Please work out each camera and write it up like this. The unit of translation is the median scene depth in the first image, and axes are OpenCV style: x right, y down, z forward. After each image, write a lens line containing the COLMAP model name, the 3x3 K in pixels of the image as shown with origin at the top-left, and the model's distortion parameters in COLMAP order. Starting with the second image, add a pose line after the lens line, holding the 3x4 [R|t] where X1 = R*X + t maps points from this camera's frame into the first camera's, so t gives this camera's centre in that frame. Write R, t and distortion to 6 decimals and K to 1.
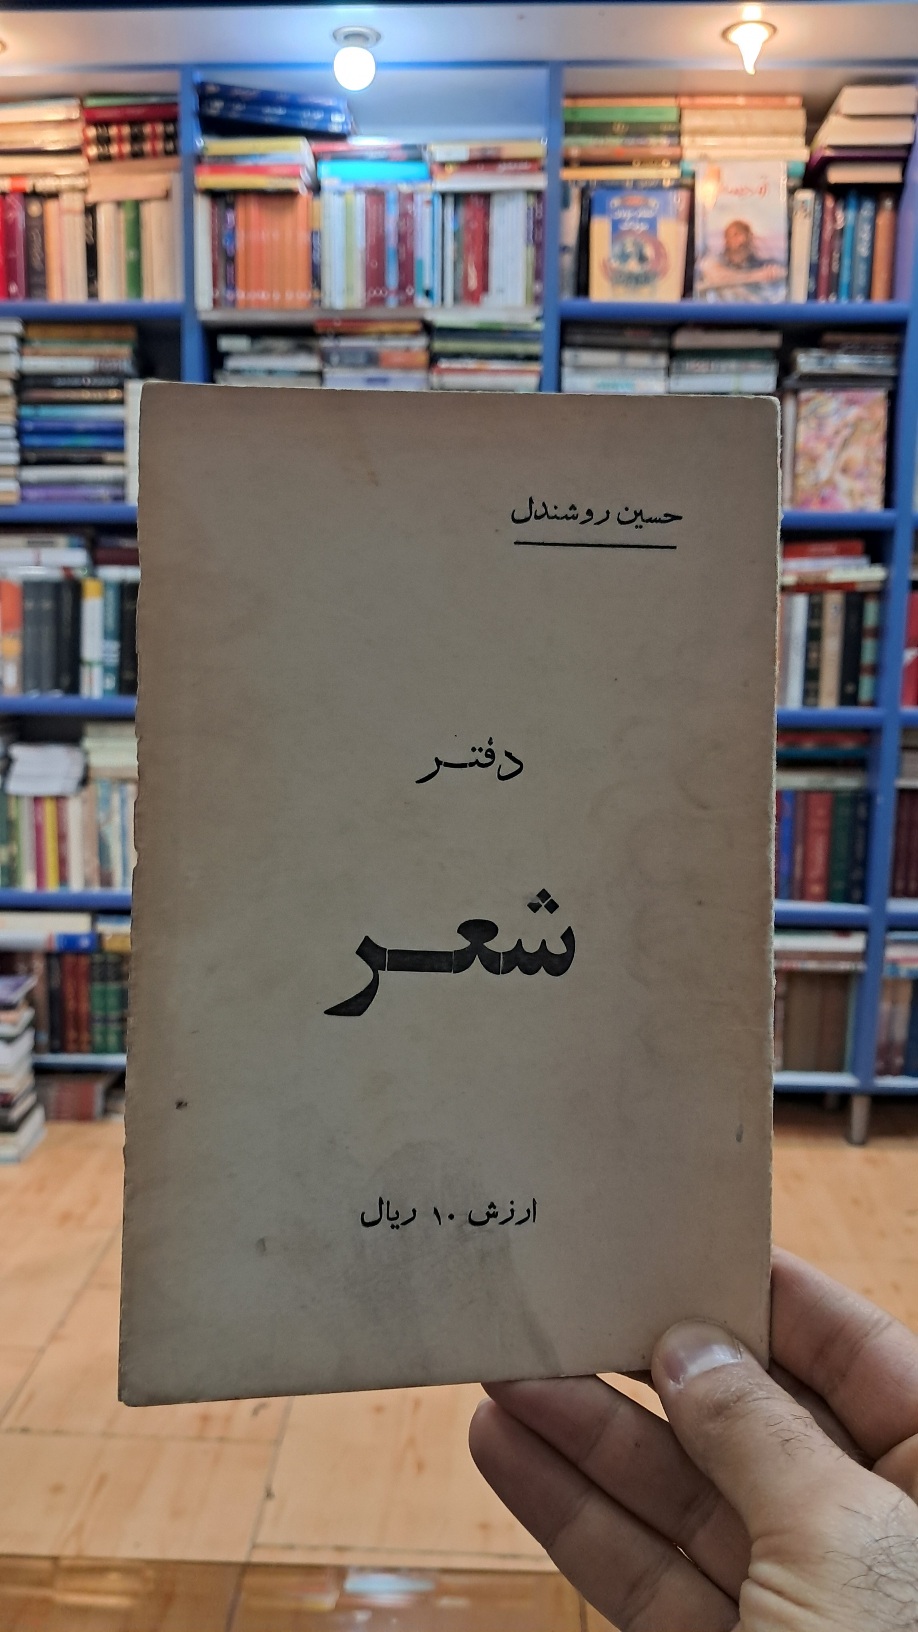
lens RADIAL K [[1245.3, 0, 459.0], [0, 1245.3, 816.0], [0, 0, 1]] dist [-0.003170, 0.011622]
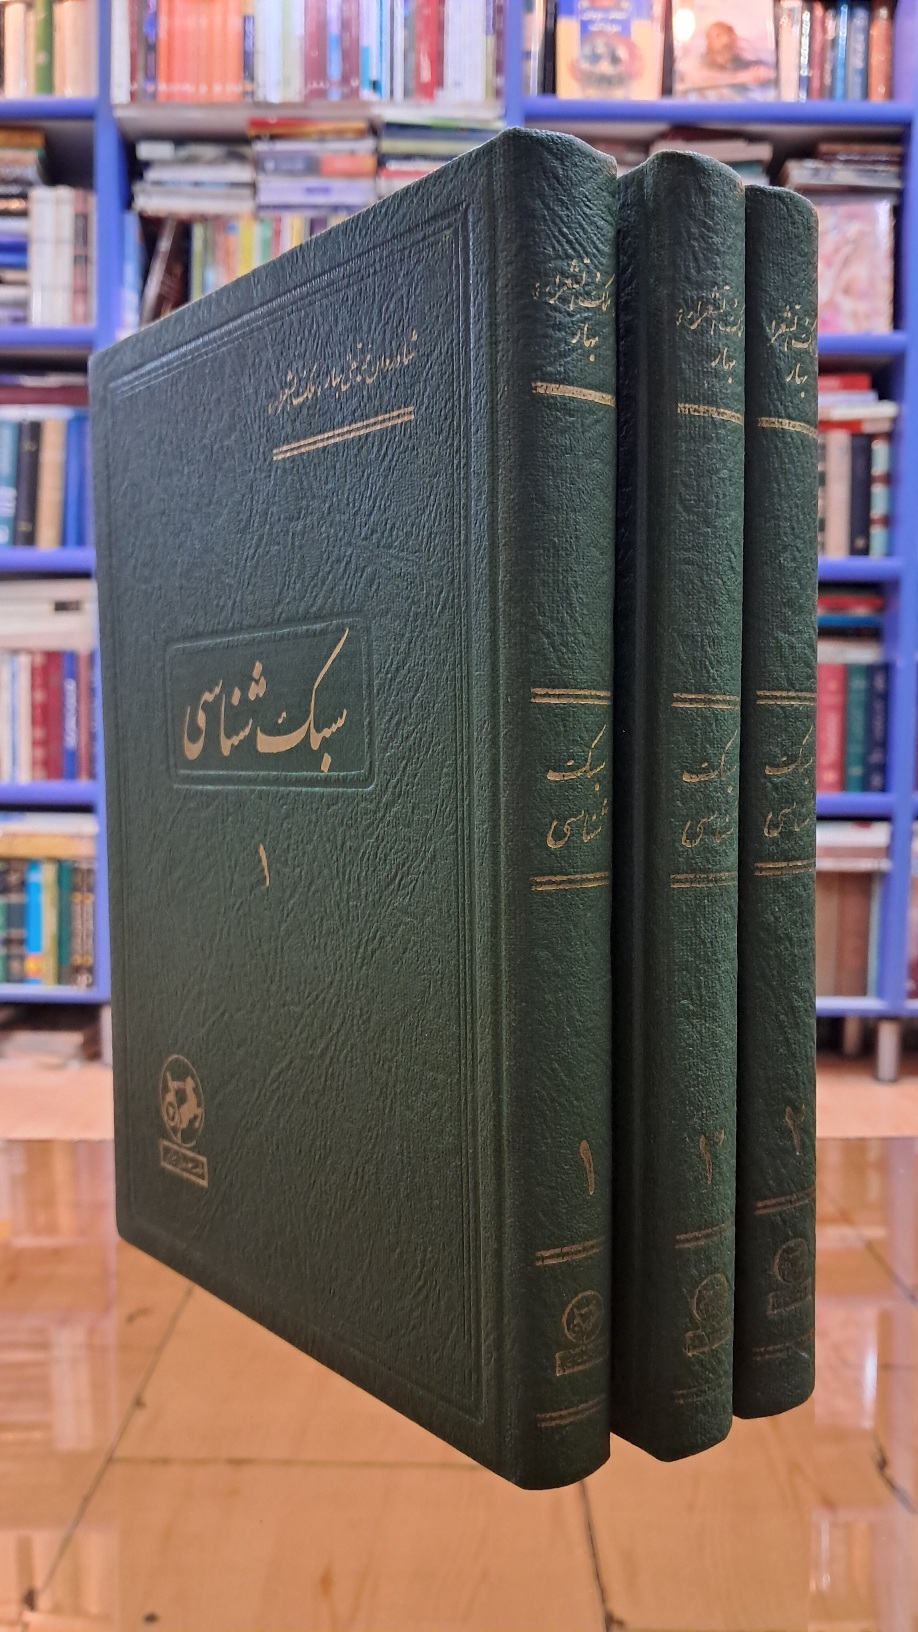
lens RADIAL K [[1245.3, 0, 459.0], [0, 1245.3, 816.0], [0, 0, 1]] dist [-0.003170, 0.011622]
pose [[0.999466, -0.002207, 0.032608, 0.004440], [0.005659, 0.994333, -0.106163, 0.186865], [-0.032189, 0.106291, 0.993814, 0.169075]]
